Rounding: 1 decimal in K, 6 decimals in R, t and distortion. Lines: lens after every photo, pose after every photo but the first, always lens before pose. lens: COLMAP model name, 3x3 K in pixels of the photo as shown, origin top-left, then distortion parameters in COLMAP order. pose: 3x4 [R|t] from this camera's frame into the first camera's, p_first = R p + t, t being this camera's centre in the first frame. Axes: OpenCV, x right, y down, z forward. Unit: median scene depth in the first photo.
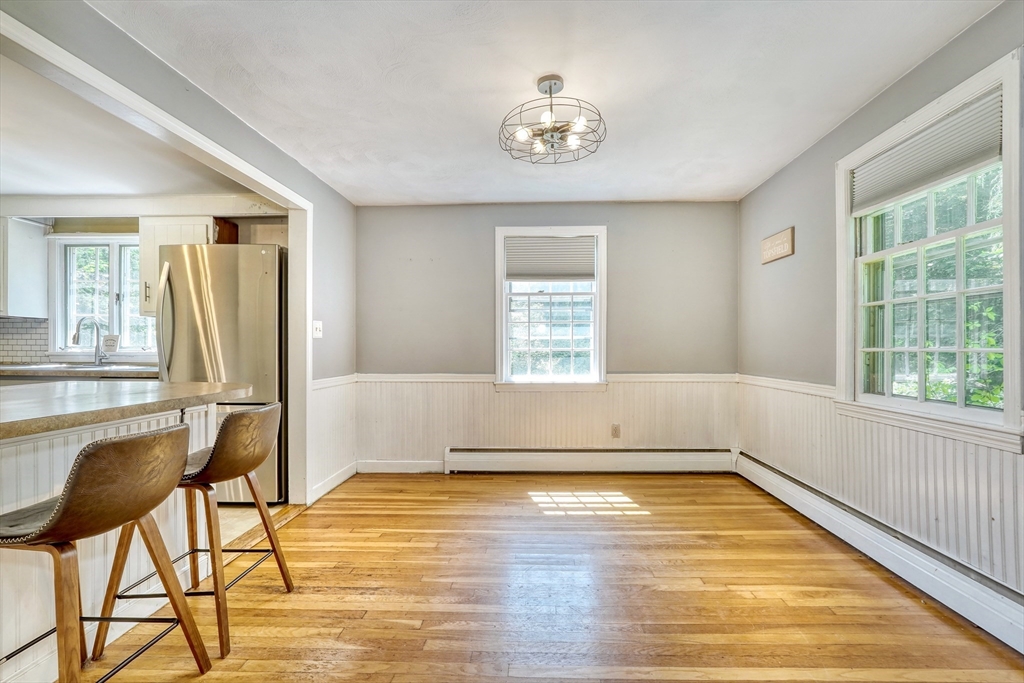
lens RADIAL K [[444.9, 0, 517.6], [0, 444.9, 345.0], [0, 0, 1]] dist [-0.000935, 0.000481]
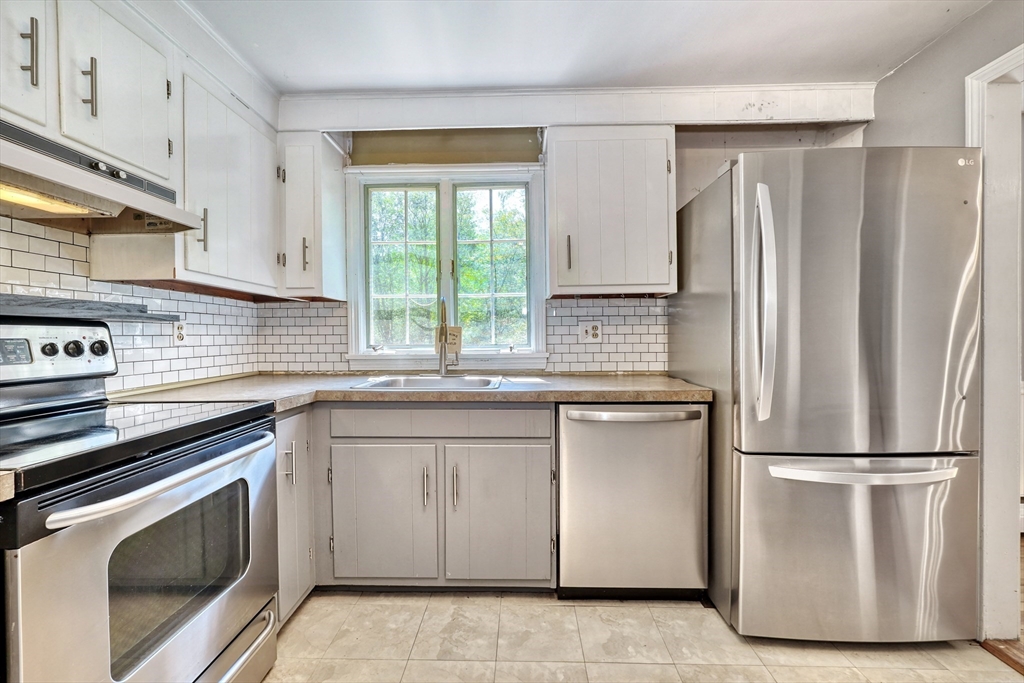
lens RADIAL K [[438.5, 0, 507.1], [0, 438.5, 338.8], [0, 0, 1]] dist [-0.010786, 0.009767]
pose [[0.999640, -0.012104, 0.023950, -0.916780], [0.011774, 0.999834, 0.013896, -0.013718], [-0.024114, -0.013609, 0.999617, 0.409800]]
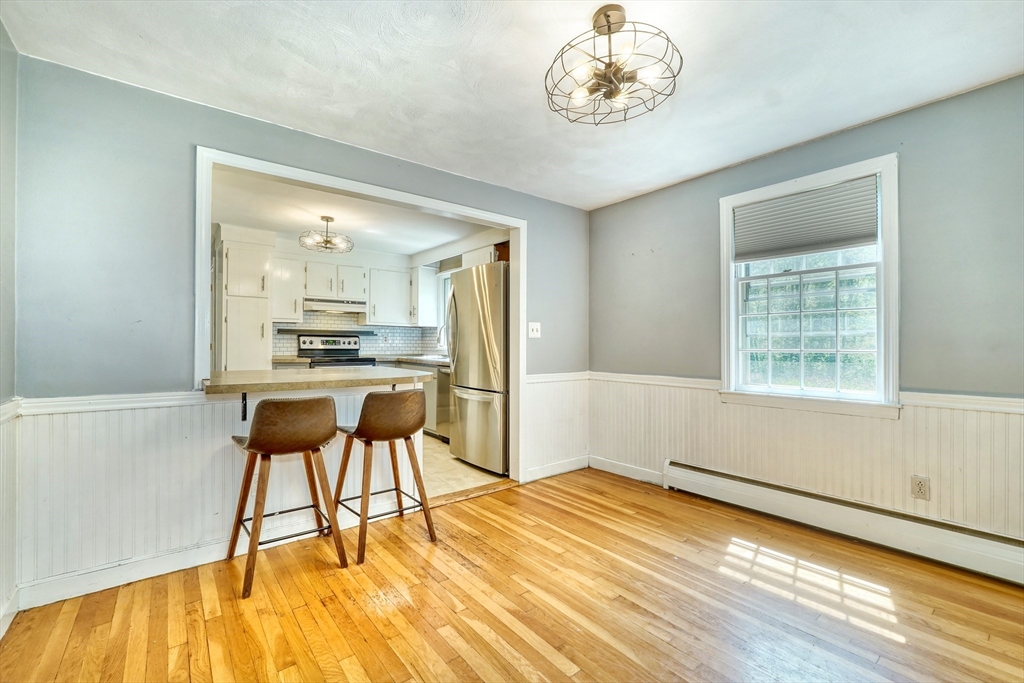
lens RADIAL K [[438.5, 0, 507.1], [0, 438.5, 338.8], [0, 0, 1]] dist [-0.010786, 0.009767]
pose [[0.650616, -0.008260, -0.759362, 0.307574], [-0.000107, 0.999940, -0.010968, -0.000604], [0.759407, 0.007217, 0.650576, 0.193835]]
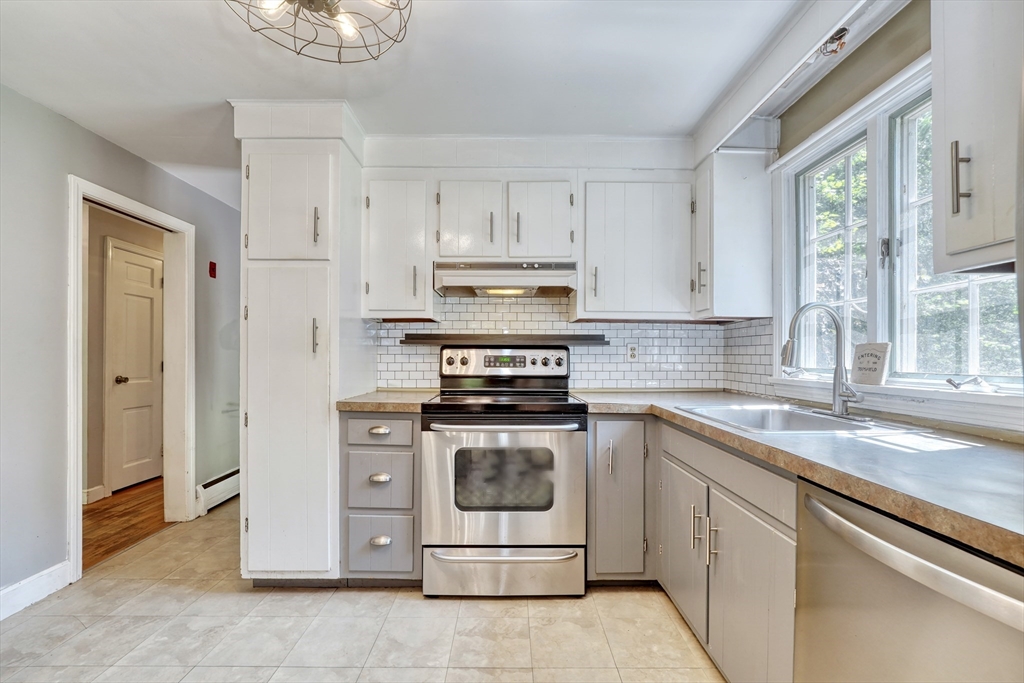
lens RADIAL K [[439.4, 0, 508.0], [0, 439.4, 358.4], [0, 0, 1]] dist [-0.011800, 0.000004]
pose [[0.051128, 0.001474, -0.998691, -0.574693], [0.002186, 0.999996, 0.001588, -0.010161], [0.998690, -0.002264, 0.051124, 0.699834]]
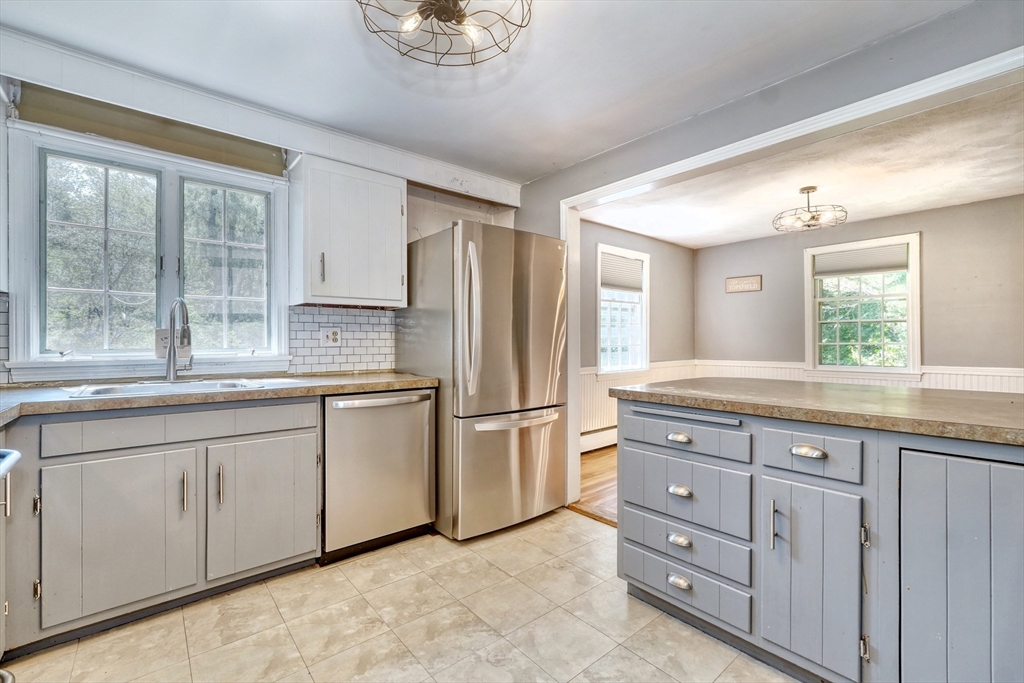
lens RADIAL K [[438.5, 0, 507.1], [0, 438.5, 338.8], [0, 0, 1]] dist [-0.010786, 0.009767]
pose [[0.737838, -0.000879, 0.674977, -1.061720], [0.002085, 0.999997, -0.000977, -0.008626], [-0.674974, 0.002128, 0.737838, 0.308851]]
